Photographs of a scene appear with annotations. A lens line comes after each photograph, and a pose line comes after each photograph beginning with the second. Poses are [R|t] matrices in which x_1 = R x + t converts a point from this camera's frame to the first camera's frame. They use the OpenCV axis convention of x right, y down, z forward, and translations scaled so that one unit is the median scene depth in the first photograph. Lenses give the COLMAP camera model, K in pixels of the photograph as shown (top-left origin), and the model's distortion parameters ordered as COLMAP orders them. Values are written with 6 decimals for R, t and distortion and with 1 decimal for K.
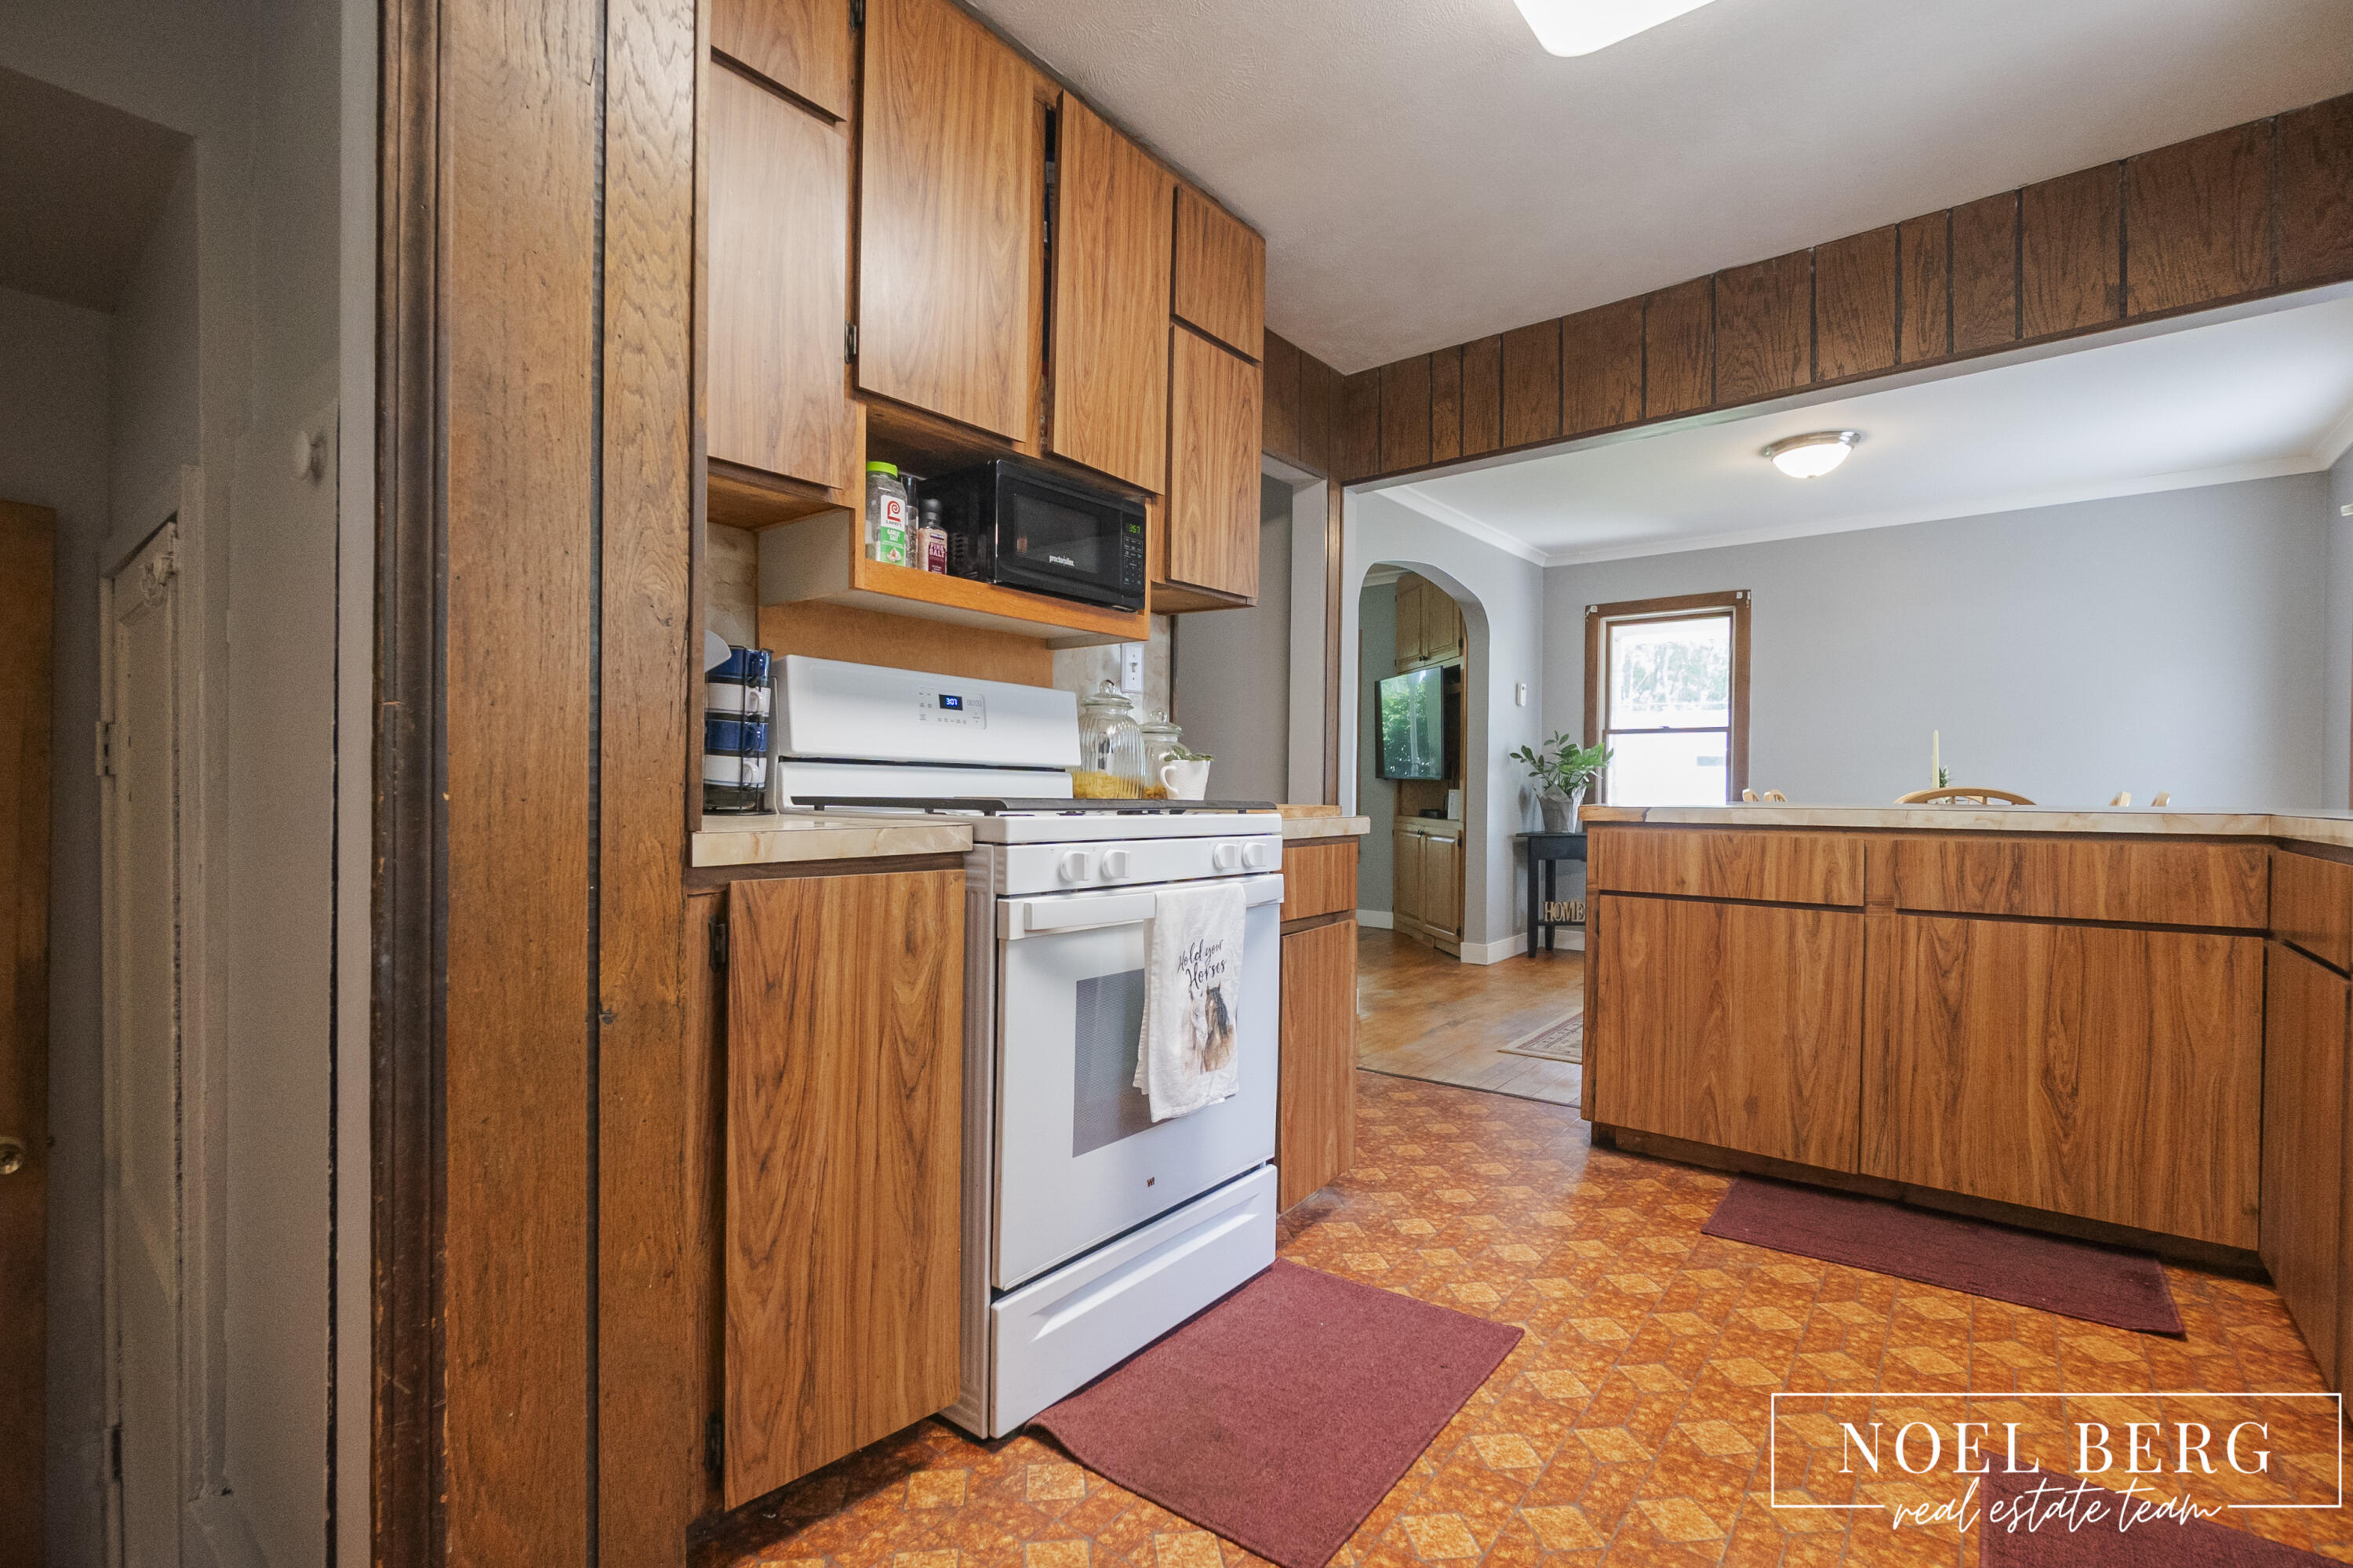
lens RADIAL K [[1025.3, 0, 1165.8], [0, 1025.3, 799.9], [0, 0, 1]] dist [-0.010726, 0.004549]
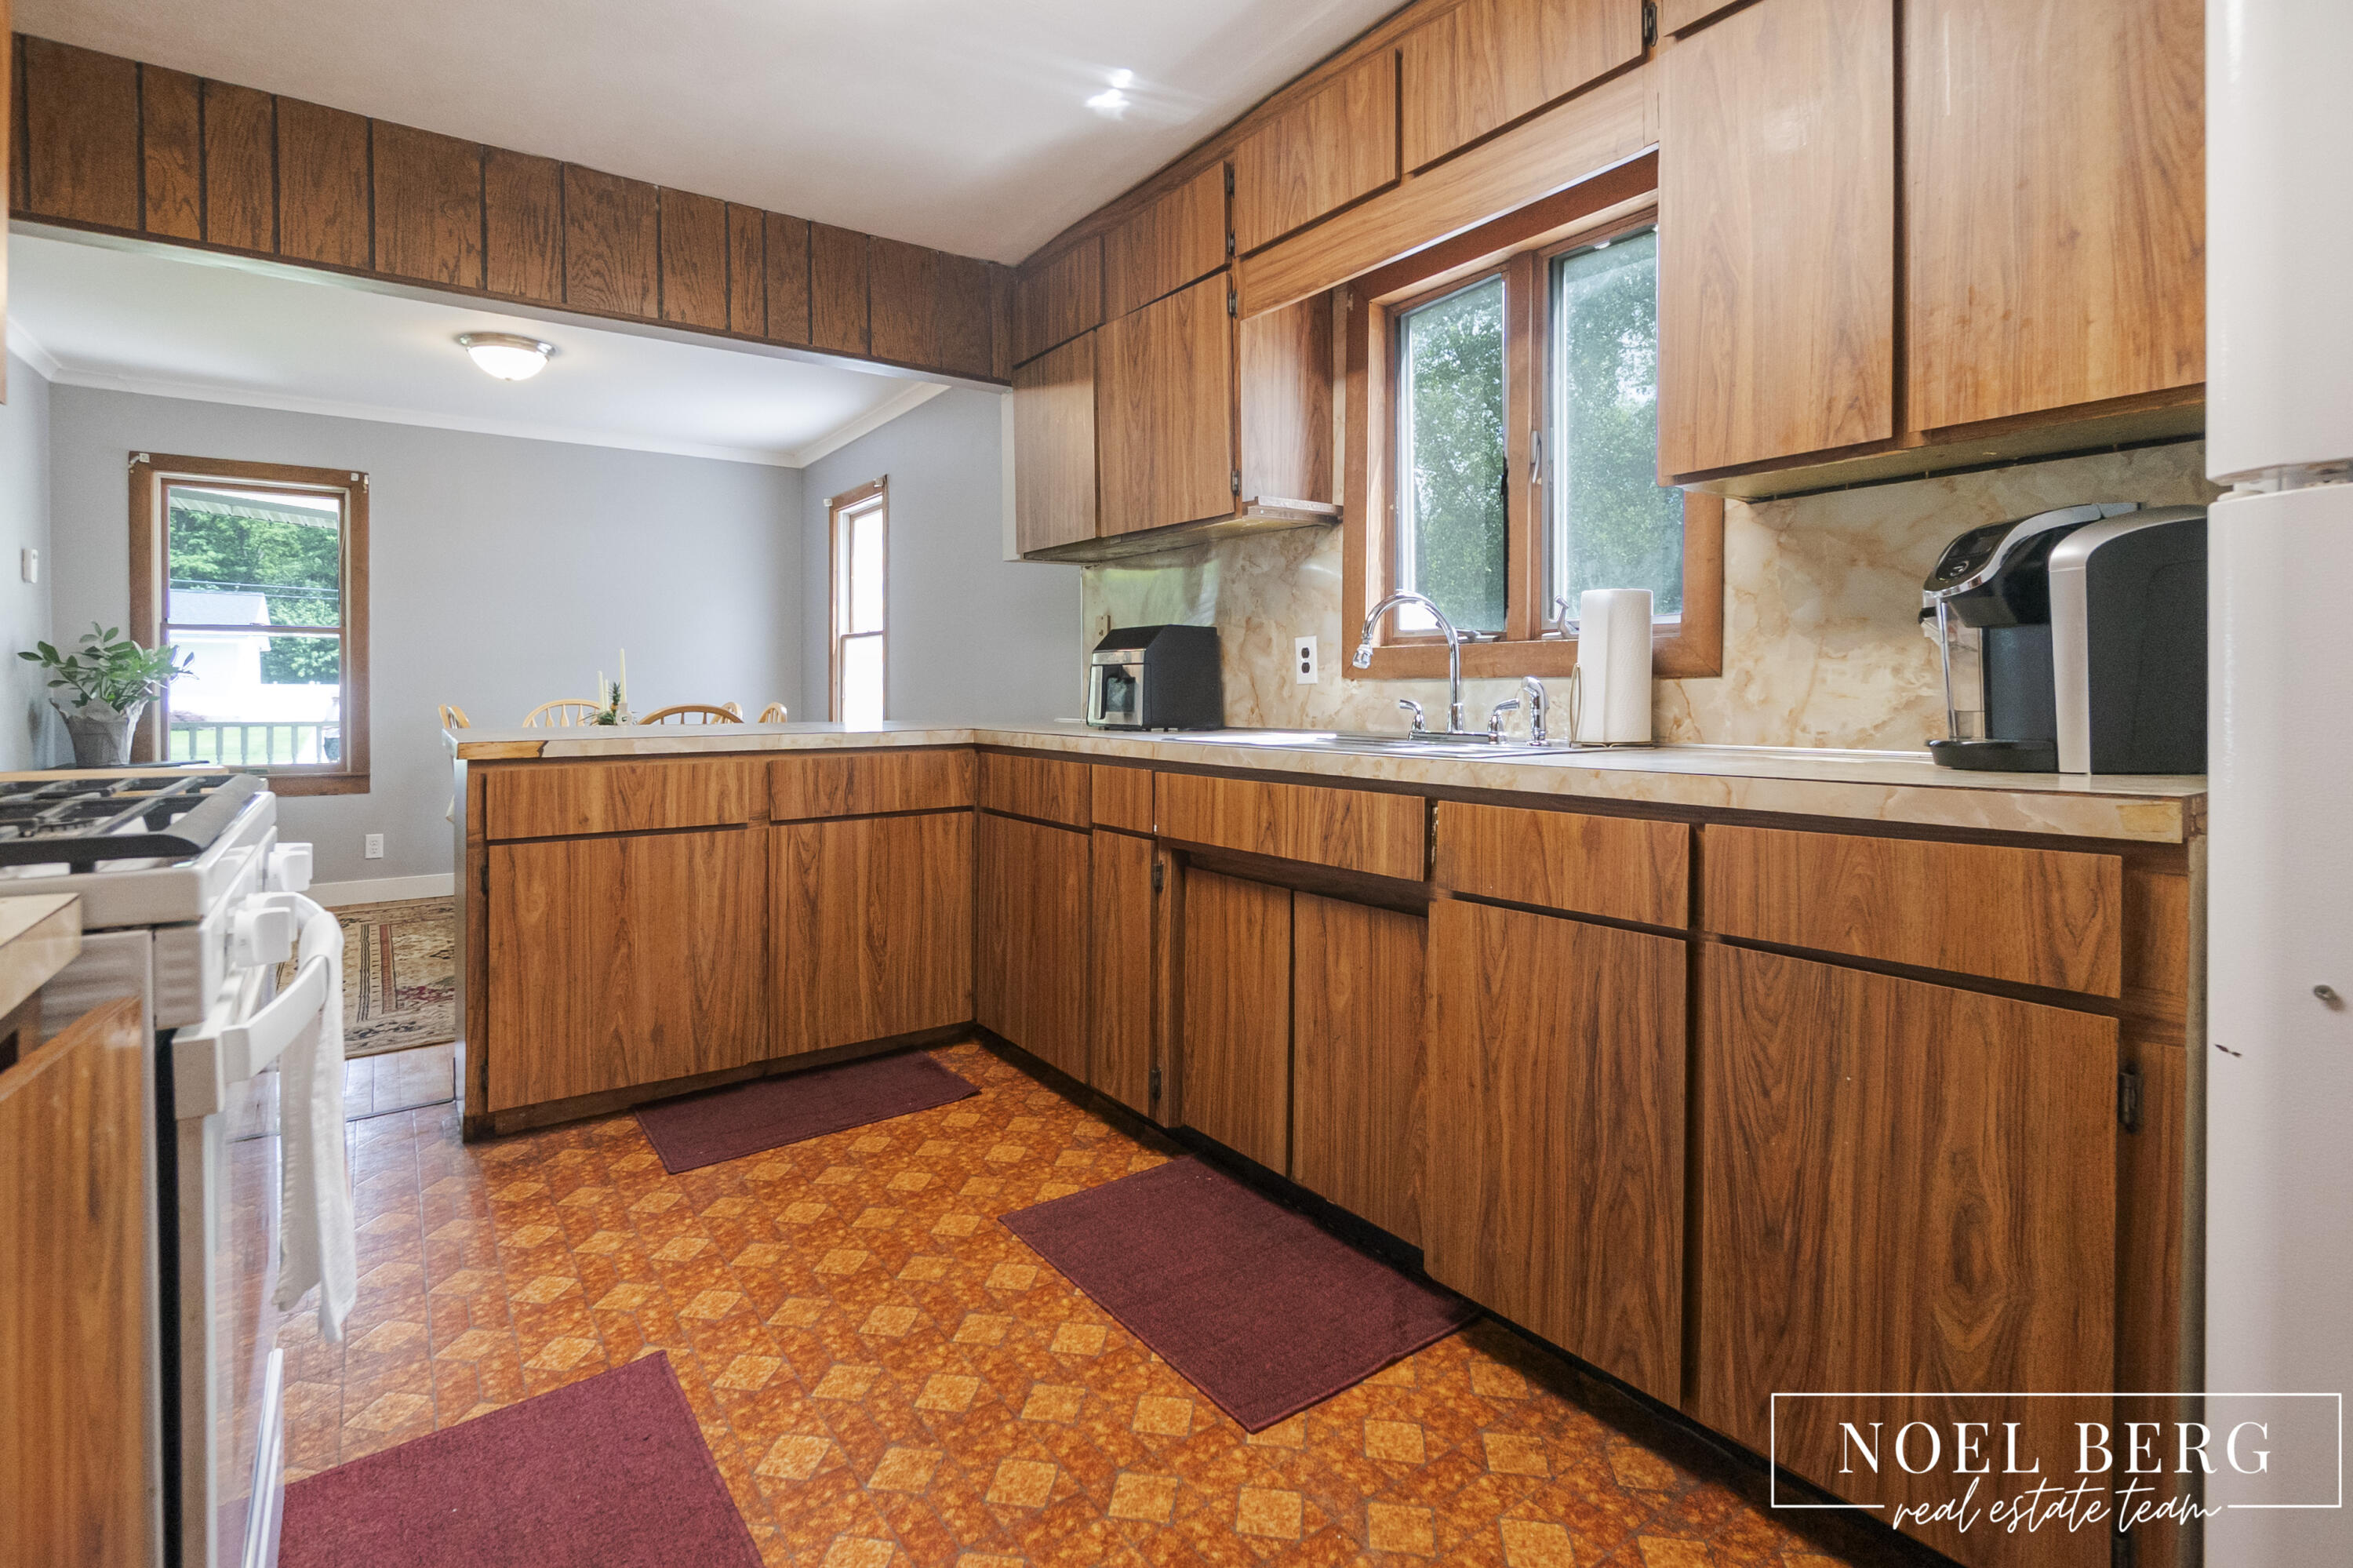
lens RADIAL K [[1095.8, 0, 1114.8], [0, 1095.8, 711.5], [0, 0, 1]] dist [-0.012247, 0.000386]
pose [[0.291156, -0.027599, 0.956277, -0.355451], [0.011479, 0.999613, 0.025355, -0.044346], [-0.956607, 0.003595, 0.291360, 0.296206]]
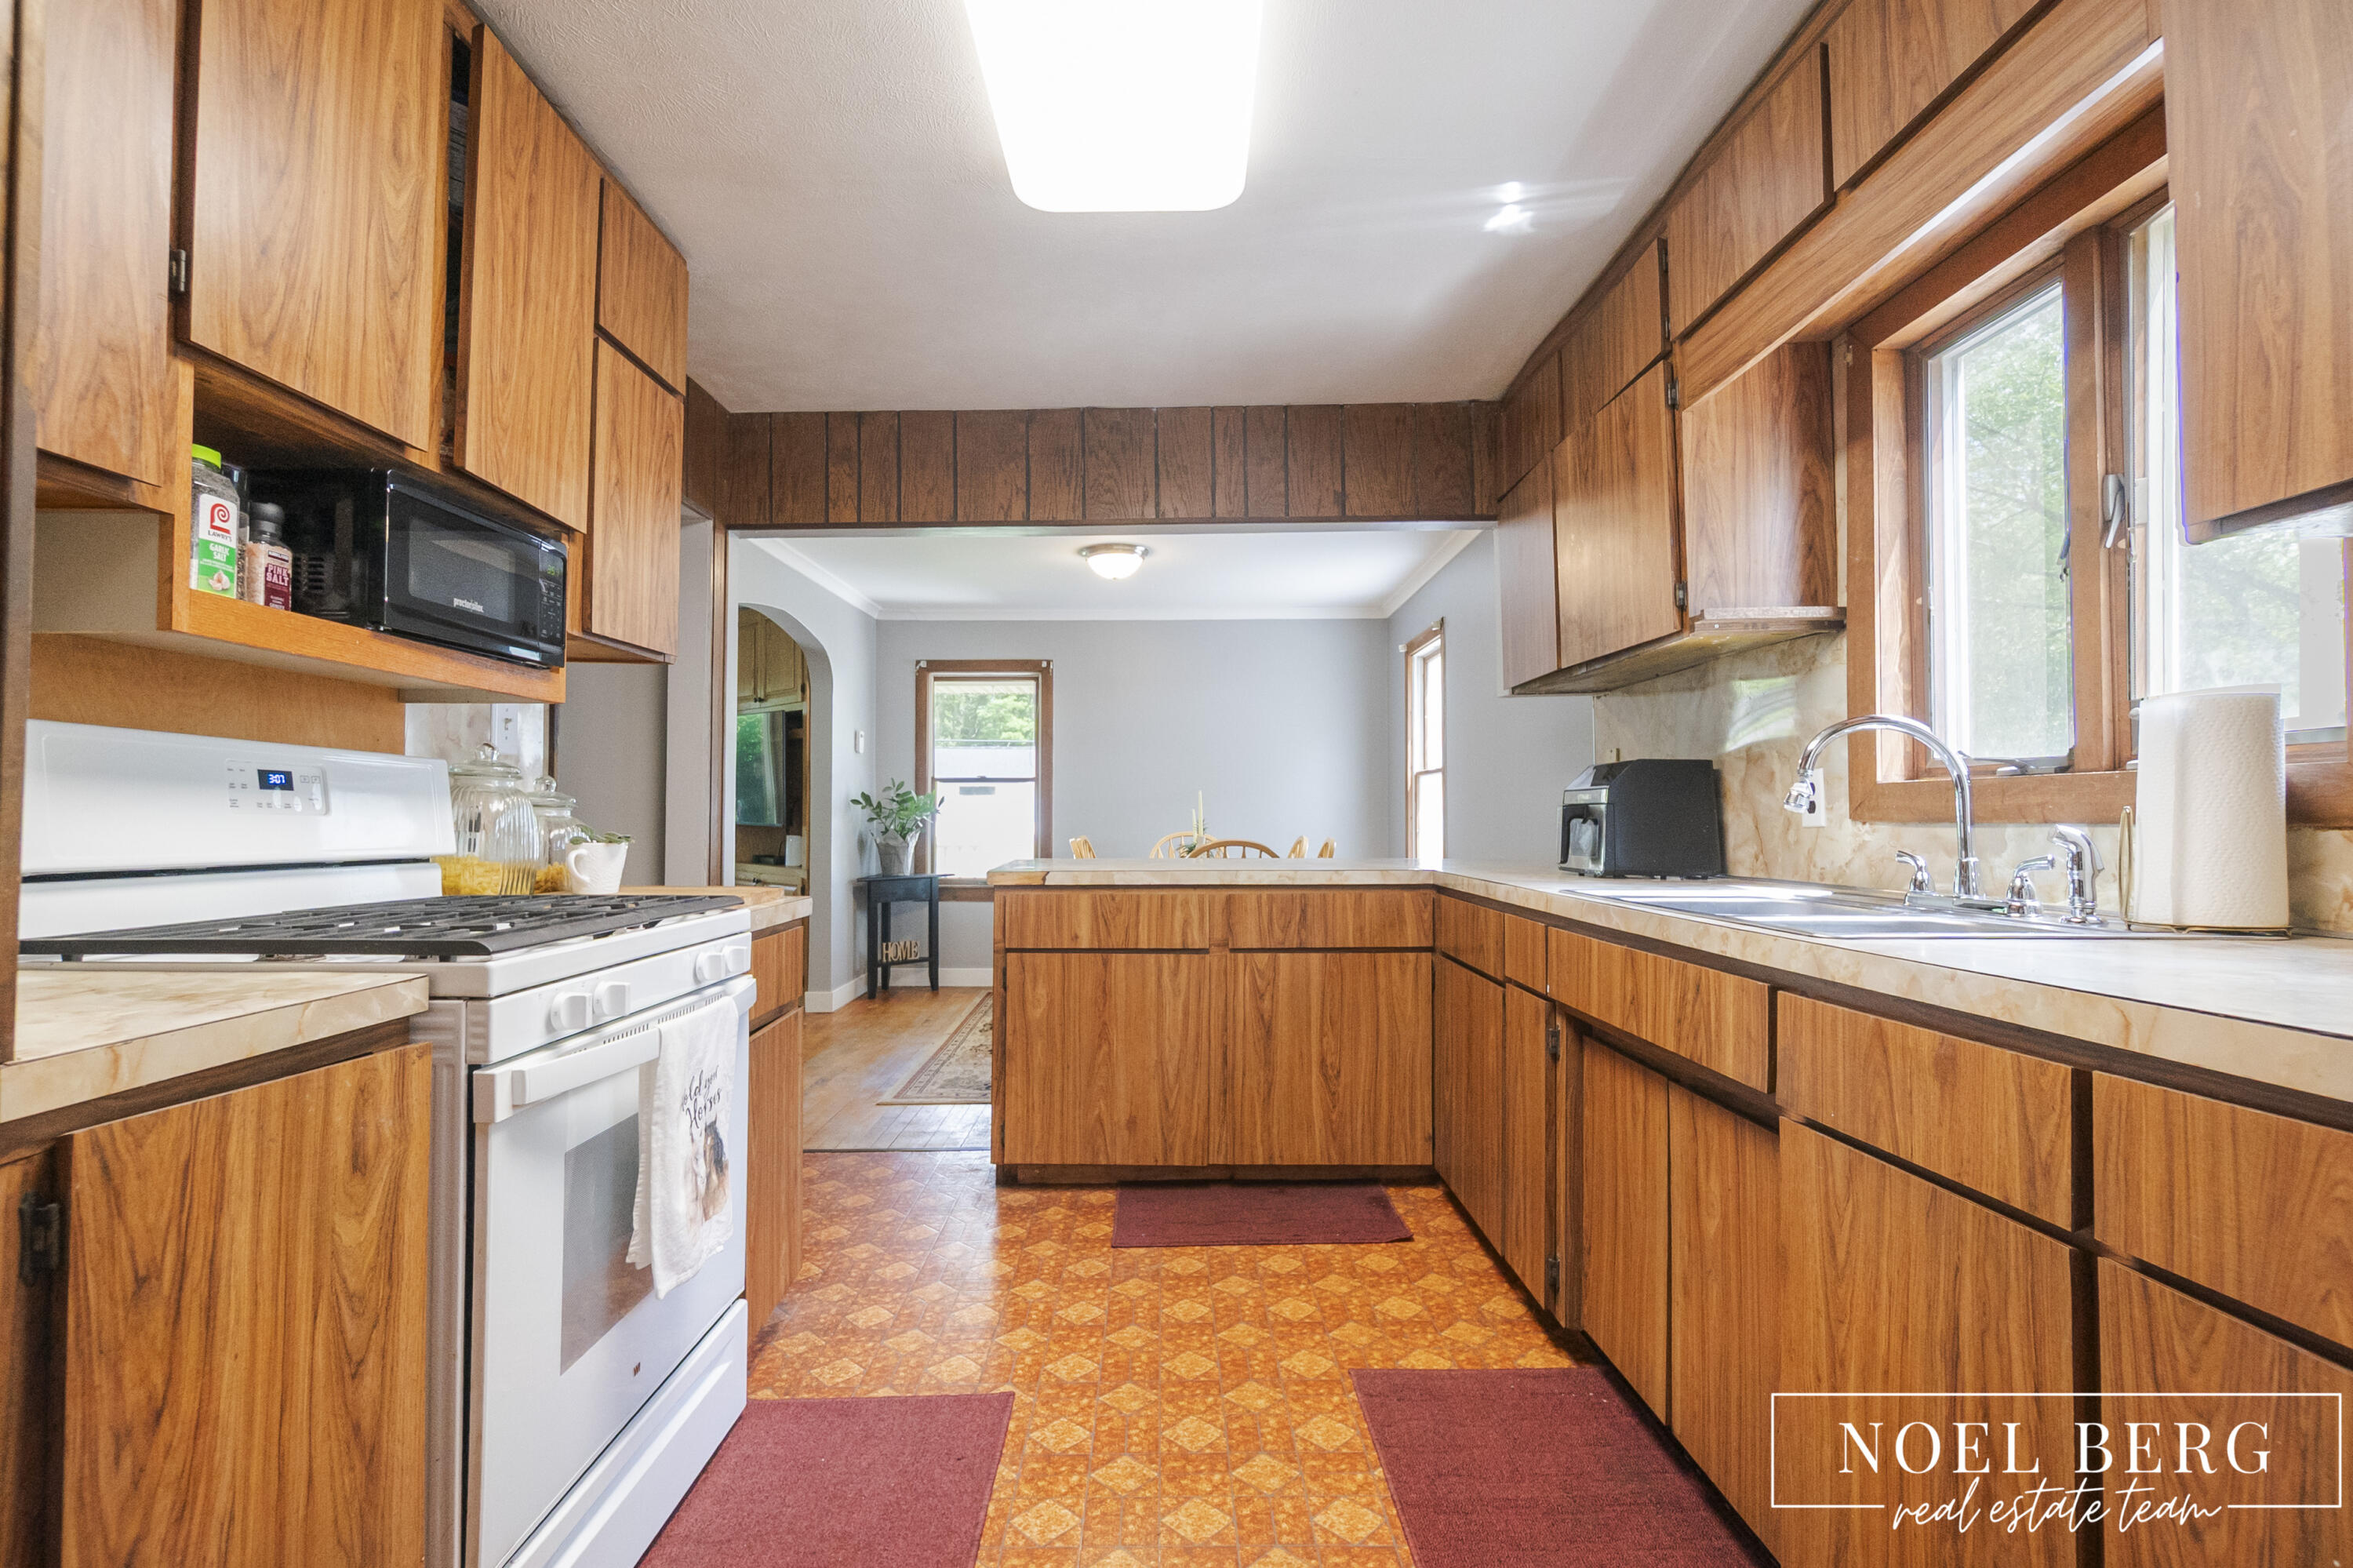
lens RADIAL K [[1025.2, 0, 1132.1], [0, 1025.2, 799.1], [0, 0, 1]] dist [-0.010197, 0.000414]
pose [[0.793311, 0.001898, 0.608814, -0.164217], [0.013379, 0.999699, -0.020550, -0.057607], [-0.608670, 0.024447, 0.793047, 0.065372]]
